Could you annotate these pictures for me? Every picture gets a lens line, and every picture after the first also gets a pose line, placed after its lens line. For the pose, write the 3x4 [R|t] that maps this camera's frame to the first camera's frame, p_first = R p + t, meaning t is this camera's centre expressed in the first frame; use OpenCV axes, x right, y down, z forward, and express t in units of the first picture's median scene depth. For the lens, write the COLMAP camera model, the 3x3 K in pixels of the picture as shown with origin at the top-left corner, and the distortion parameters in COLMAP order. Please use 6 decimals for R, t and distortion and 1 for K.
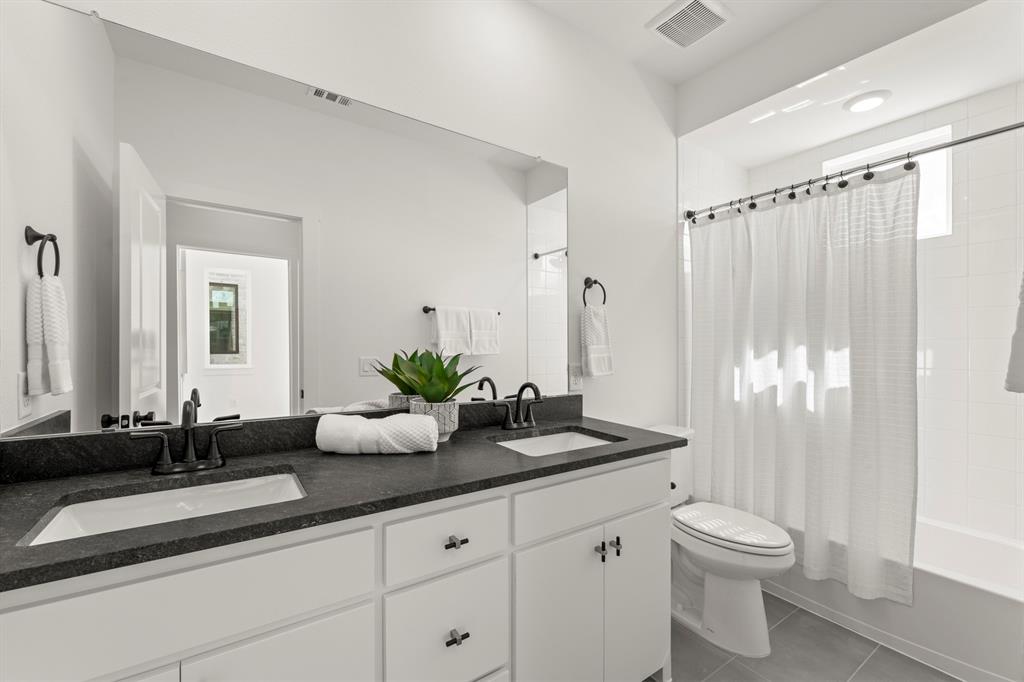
lens RADIAL K [[440.8, 0, 510.8], [0, 440.8, 343.4], [0, 0, 1]] dist [-0.000526, -0.000028]
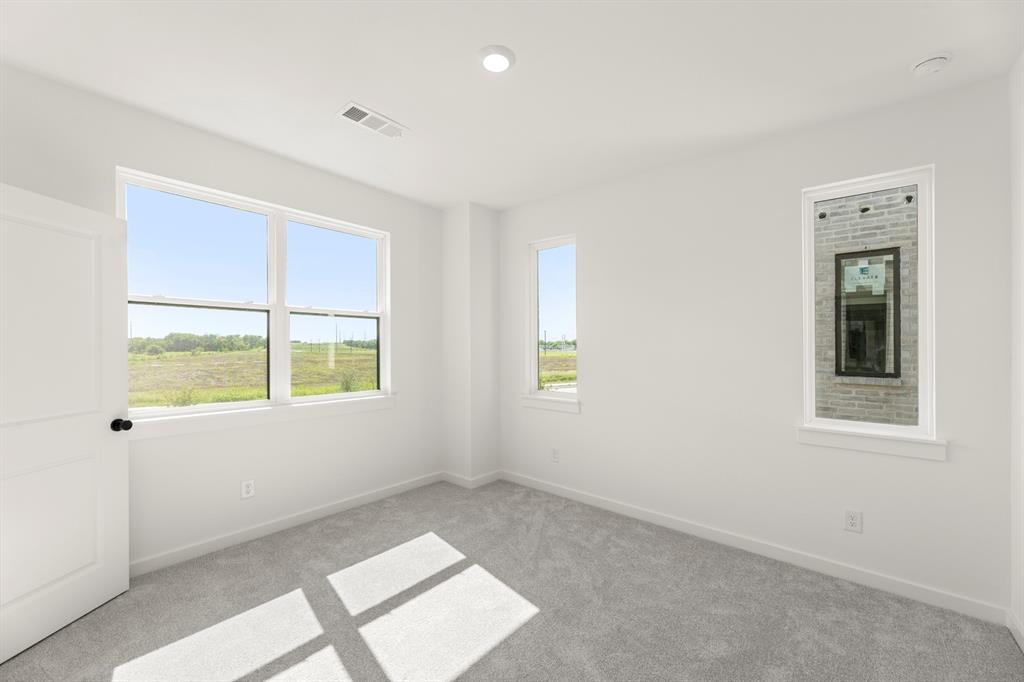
lens RADIAL K [[406.9, 0, 512.0], [0, 406.9, 347.1], [0, 0, 1]] dist [0.000098, 0.000017]
pose [[0.248450, -0.004430, -0.968635, -0.244755], [-0.005936, 0.999964, -0.006096, -0.009644], [0.968627, 0.007264, 0.248414, 0.403411]]
